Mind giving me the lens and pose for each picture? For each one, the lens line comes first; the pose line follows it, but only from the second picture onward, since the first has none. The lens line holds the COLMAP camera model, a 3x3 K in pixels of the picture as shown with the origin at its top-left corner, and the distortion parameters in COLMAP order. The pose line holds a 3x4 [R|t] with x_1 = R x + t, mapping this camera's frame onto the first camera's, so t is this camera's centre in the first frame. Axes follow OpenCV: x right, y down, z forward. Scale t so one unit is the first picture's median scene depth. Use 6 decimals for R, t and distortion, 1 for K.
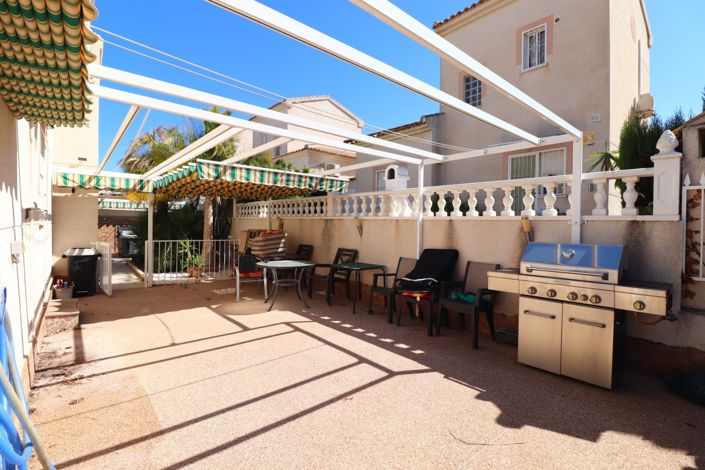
lens RADIAL K [[330.3, 0, 353.1], [0, 330.3, 233.1], [0, 0, 1]] dist [-0.011718, -0.000090]
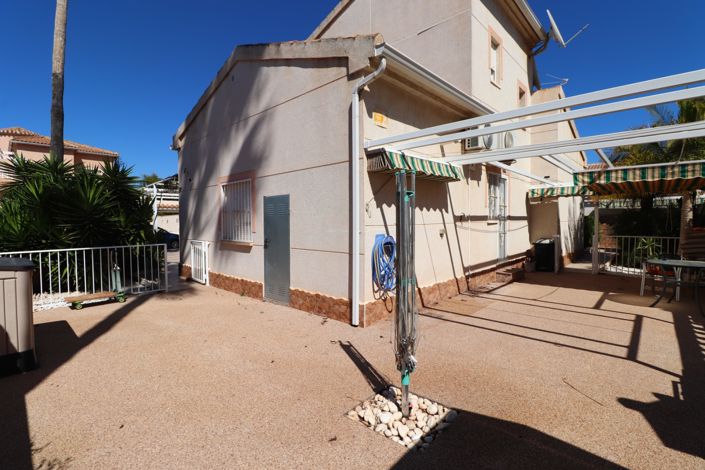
lens RADIAL K [[330.3, 0, 353.5], [0, 330.3, 232.3], [0, 0, 1]] dist [-0.011718, -0.000090]
pose [[0.109226, 0.018714, -0.993841, 0.748916], [-0.015693, 0.999731, 0.017100, 0.009524], [0.993893, 0.013729, 0.109490, -0.007707]]
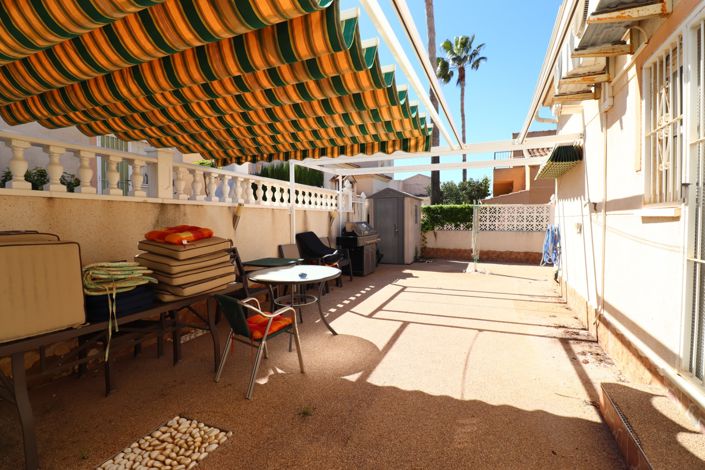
lens RADIAL K [[330.3, 0, 352.3], [0, 330.3, 229.7], [0, 0, 1]] dist [-0.011718, -0.000090]
pose [[-0.440502, -0.041557, 0.896789, -1.091244], [0.021739, 0.998141, 0.056932, -0.037254], [-0.897489, 0.044573, -0.438780, 1.531427]]
